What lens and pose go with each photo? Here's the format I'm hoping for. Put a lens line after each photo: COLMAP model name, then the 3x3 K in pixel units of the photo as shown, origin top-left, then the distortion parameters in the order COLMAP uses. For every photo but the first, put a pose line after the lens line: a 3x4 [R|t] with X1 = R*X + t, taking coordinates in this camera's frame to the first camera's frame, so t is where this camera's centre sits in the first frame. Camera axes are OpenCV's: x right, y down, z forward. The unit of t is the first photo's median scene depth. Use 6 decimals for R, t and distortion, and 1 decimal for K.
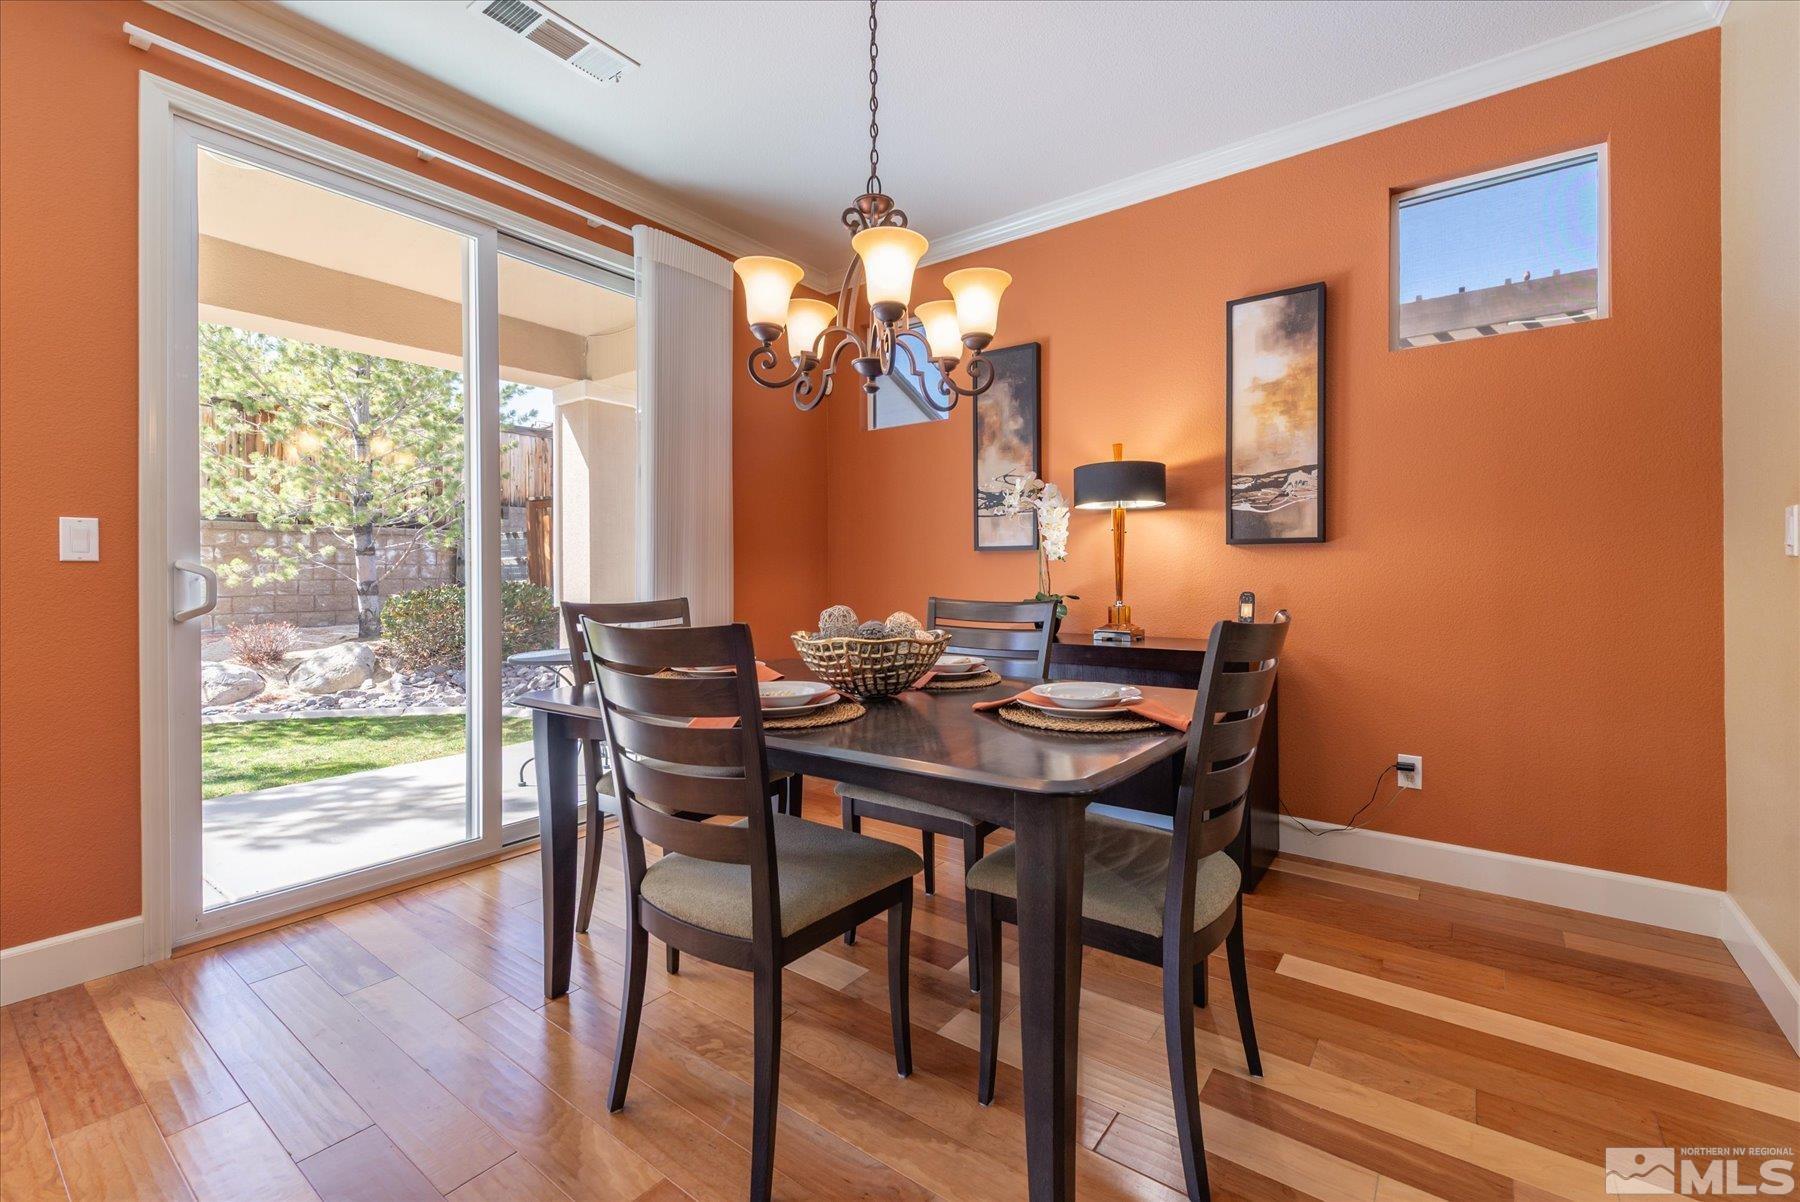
lens RADIAL K [[786.3, 0, 894.5], [0, 786.3, 571.2], [0, 0, 1]] dist [0.003892, -0.000047]
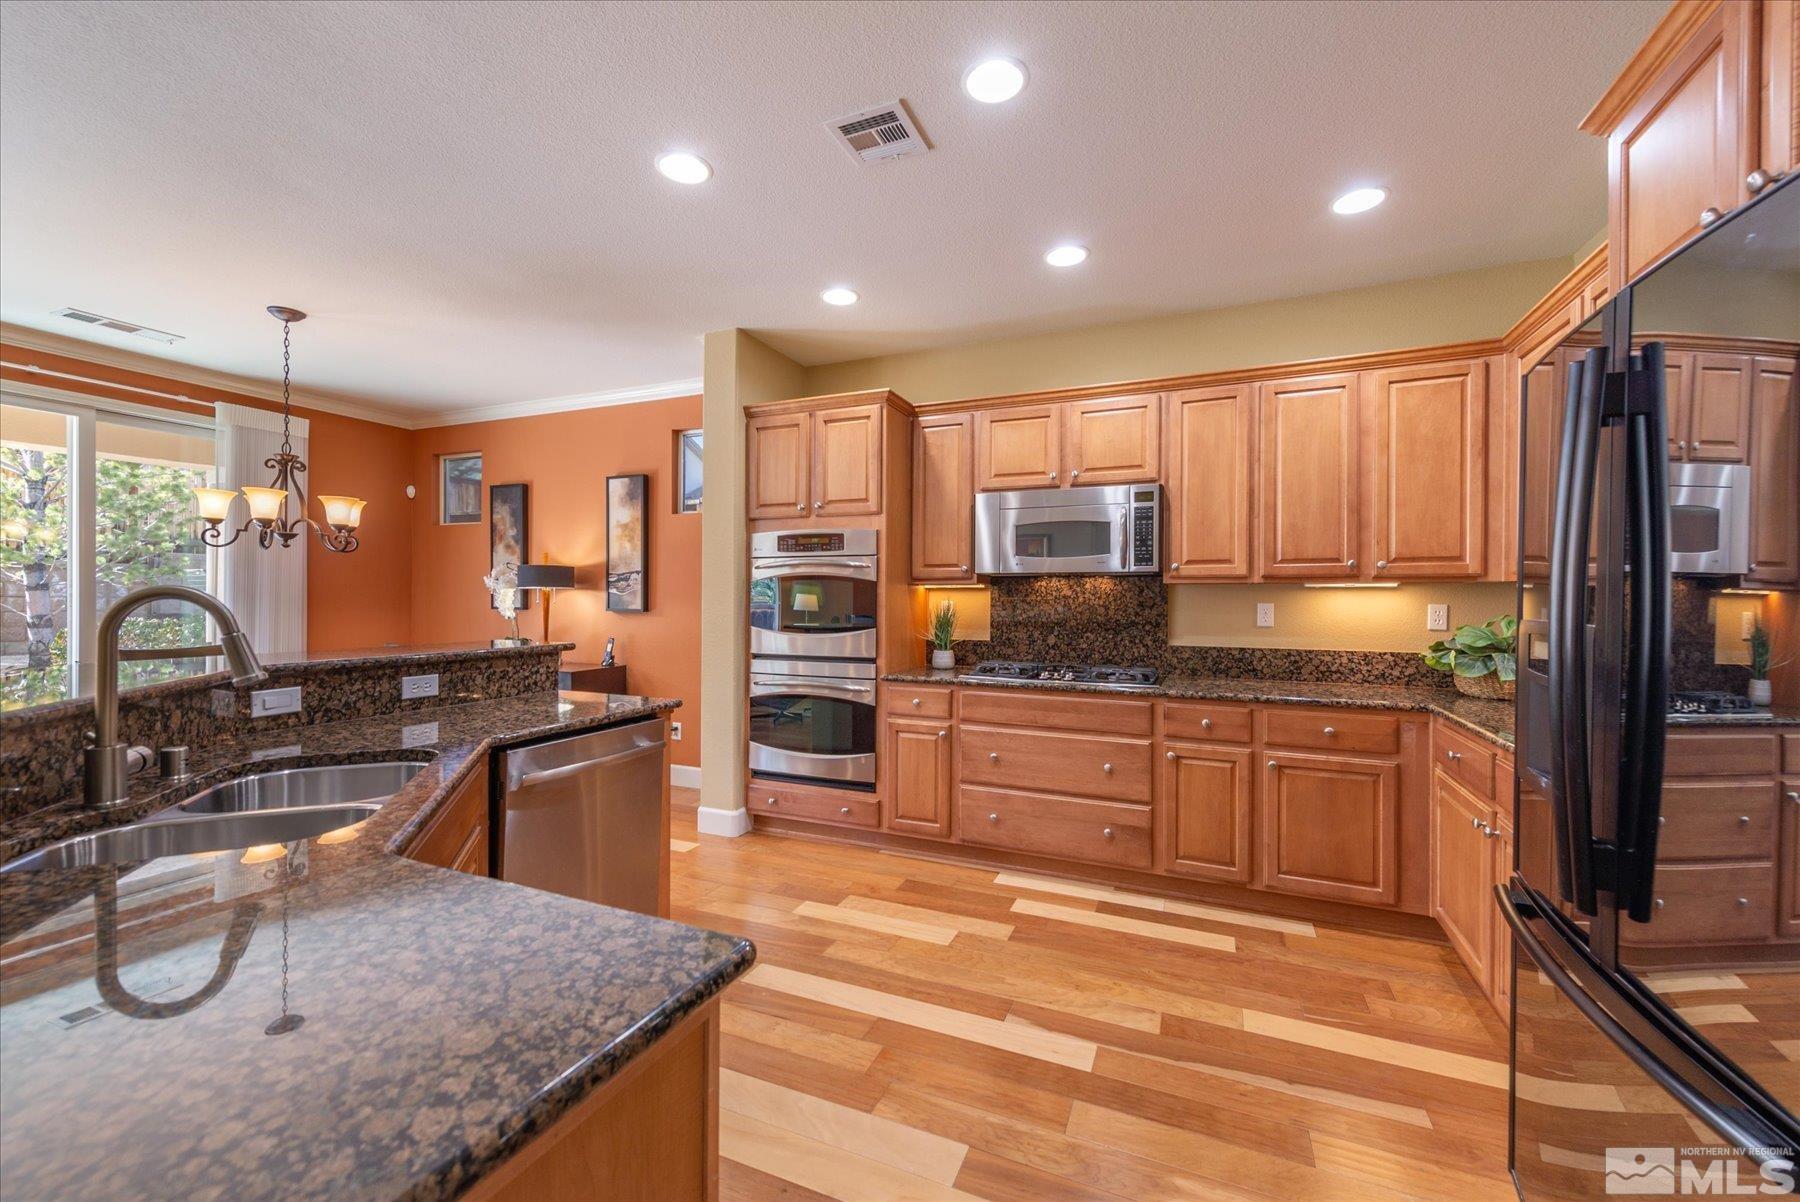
lens RADIAL K [[711.7, 0, 904.5], [0, 711.7, 596.7], [0, 0, 1]] dist [0.005998, -0.000539]
pose [[0.966622, 0.008261, 0.256075, 0.658691], [-0.009602, 0.999946, 0.003988, -0.079475], [-0.256028, -0.006314, 0.966649, -0.743618]]
